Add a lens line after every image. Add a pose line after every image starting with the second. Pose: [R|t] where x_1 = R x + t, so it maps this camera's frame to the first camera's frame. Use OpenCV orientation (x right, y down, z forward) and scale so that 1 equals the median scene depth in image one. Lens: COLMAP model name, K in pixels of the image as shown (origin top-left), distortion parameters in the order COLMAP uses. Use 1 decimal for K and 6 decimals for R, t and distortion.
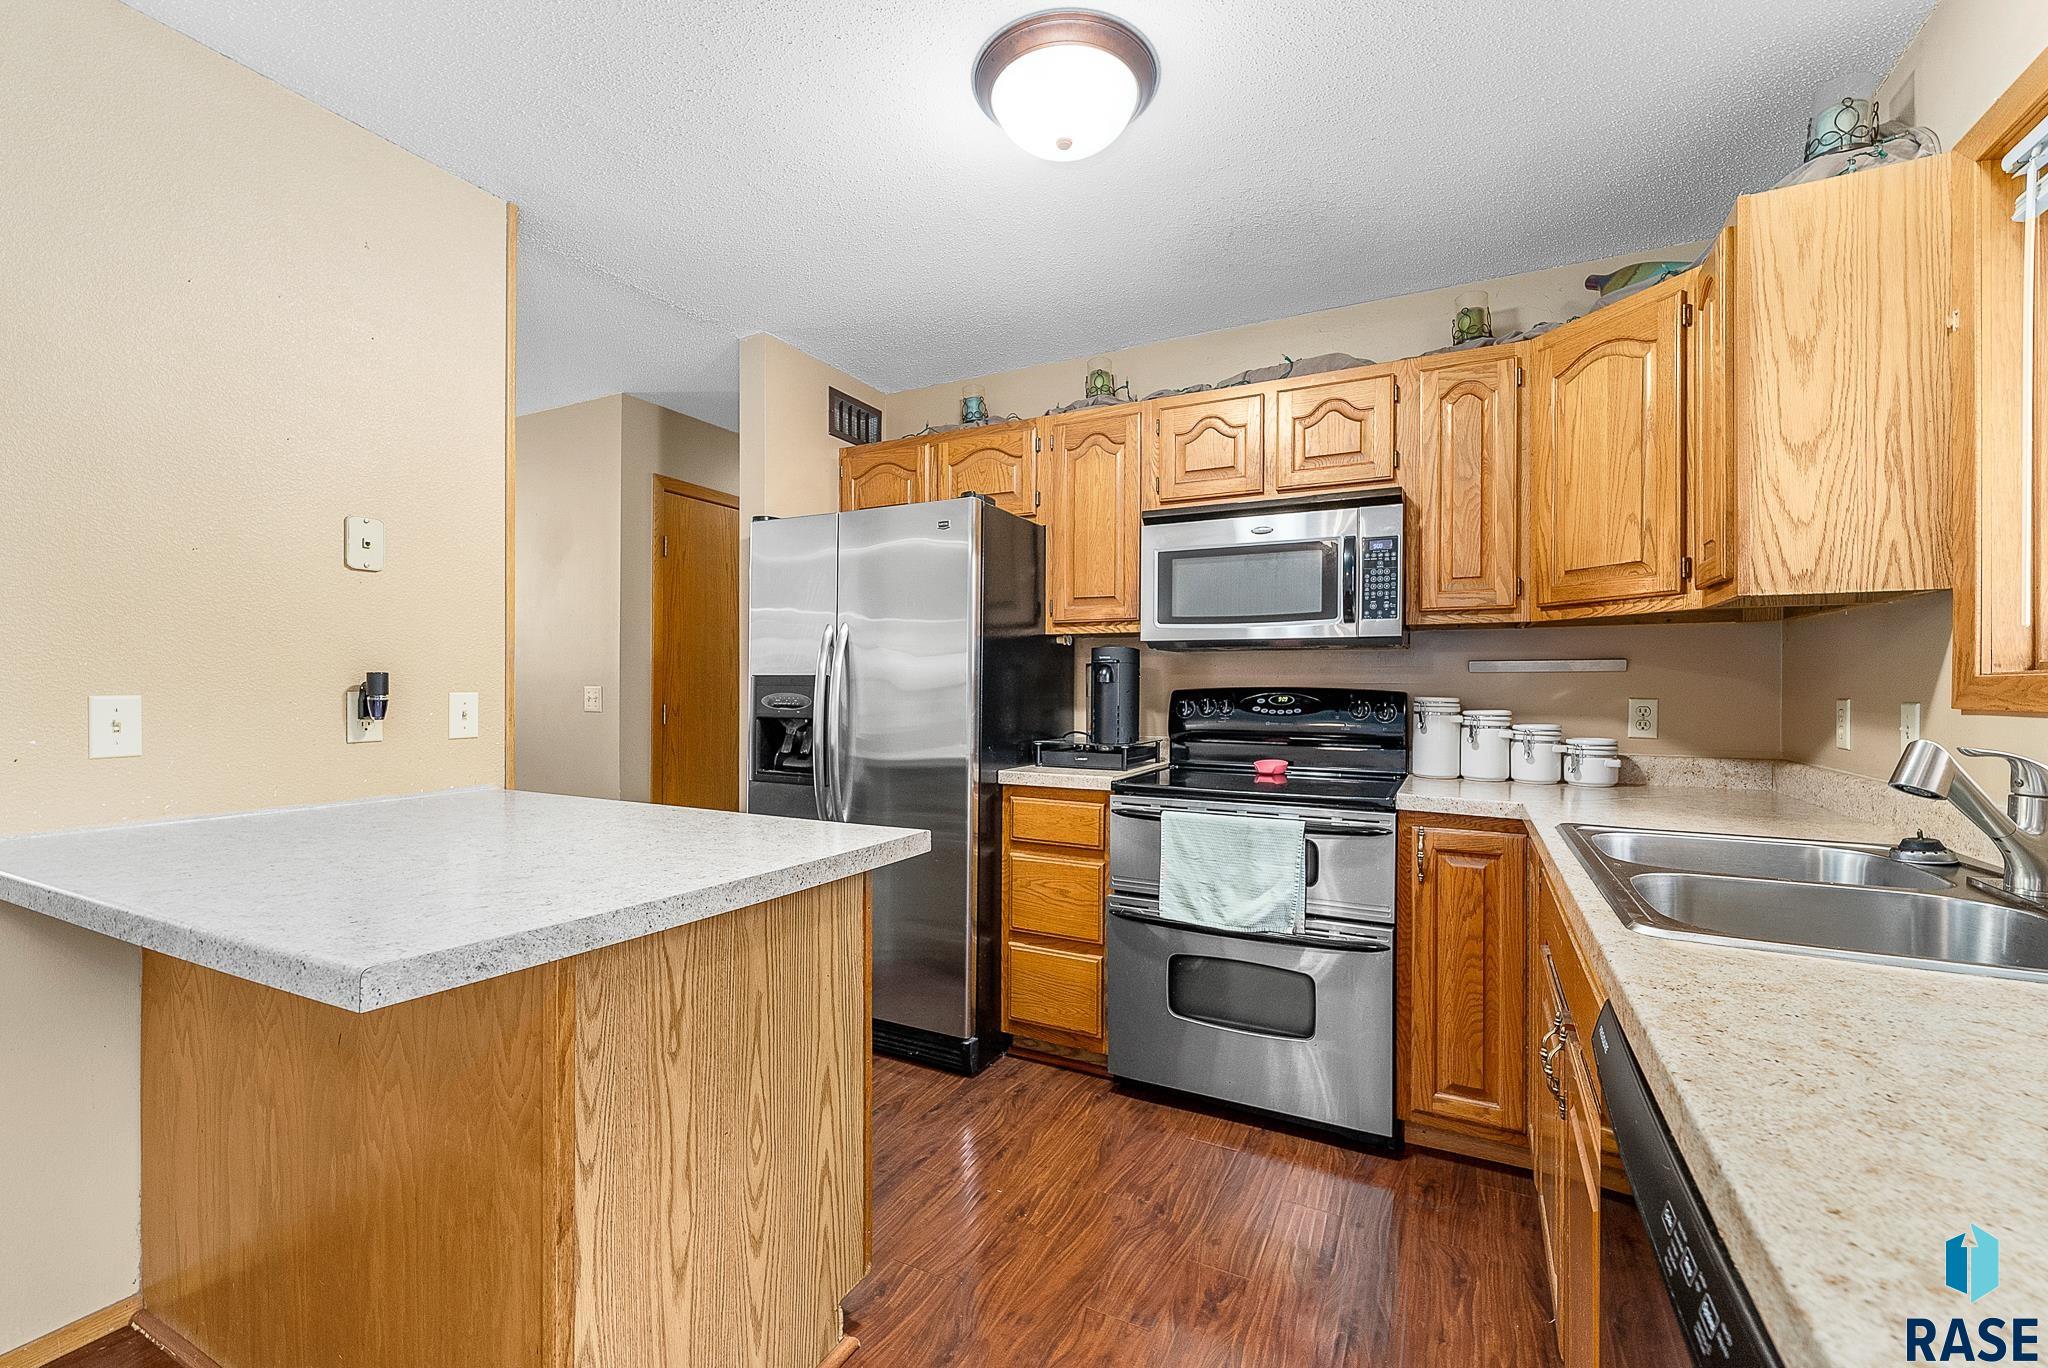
lens RADIAL K [[845.8, 0, 1019.8], [0, 845.8, 685.6], [0, 0, 1]] dist [0.000118, -0.000526]
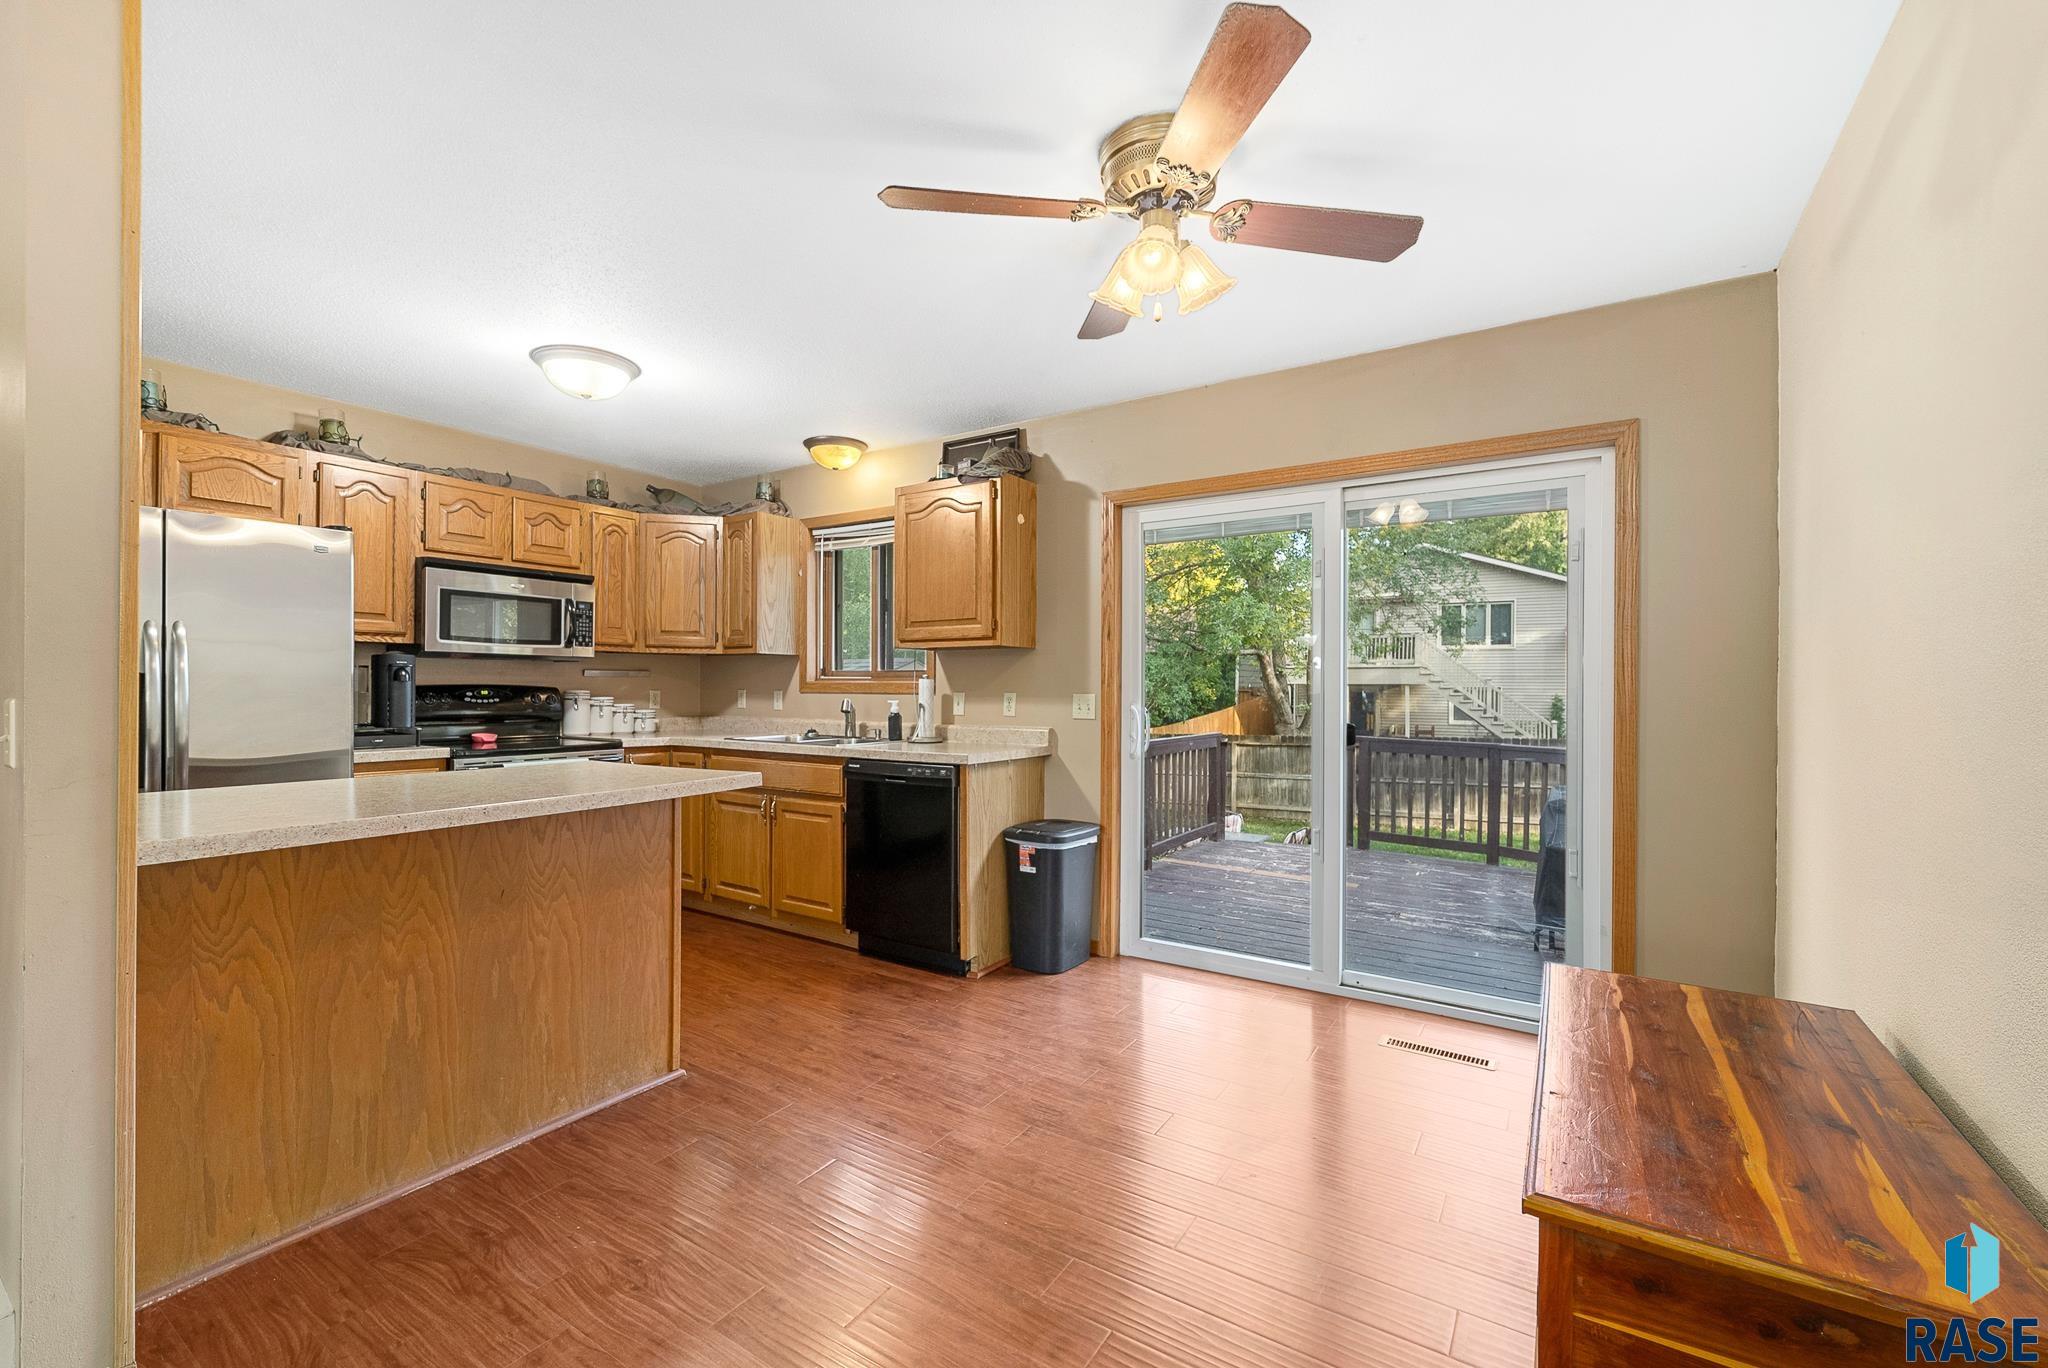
lens RADIAL K [[845.9, 0, 1020.8], [0, 845.9, 689.2], [0, 0, 1]] dist [-0.000367, -0.000472]
pose [[0.103438, -0.006198, 0.994617, -1.252786], [-0.006024, 0.999958, 0.006857, -0.006590], [-0.994618, -0.006701, 0.103396, -0.113562]]
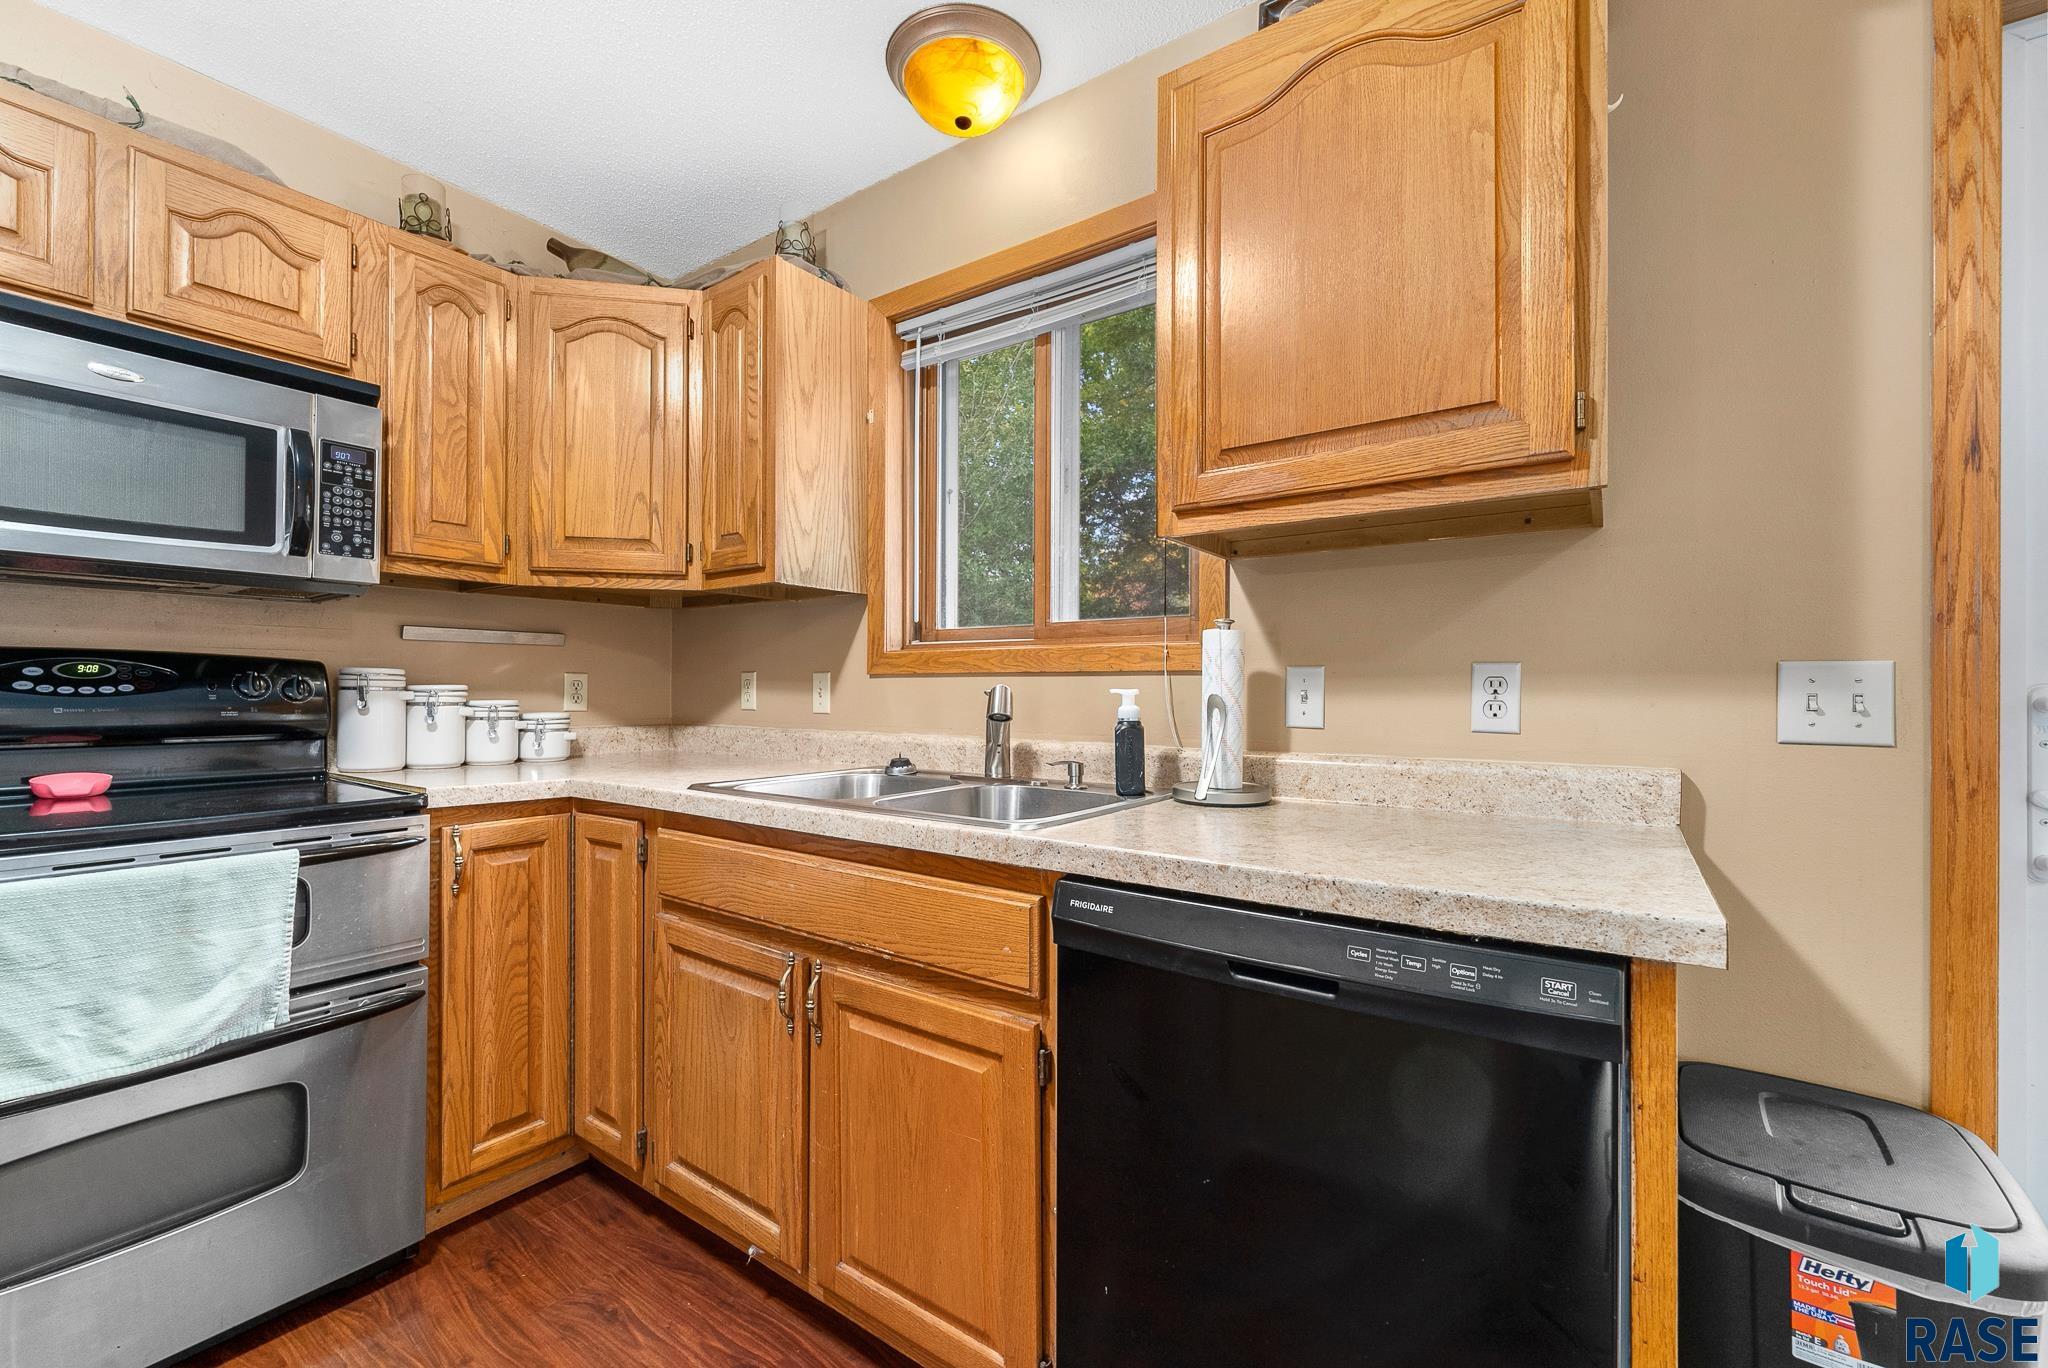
lens RADIAL K [[835.7, 0, 1020.1], [0, 835.7, 688.5], [0, 0, 1]] dist [-0.000245, -0.000603]
pose [[0.140707, -0.002386, 0.990048, -0.201110], [-0.004950, 0.999983, 0.003113, 0.028748], [-0.990039, -0.005339, 0.140693, 0.319659]]
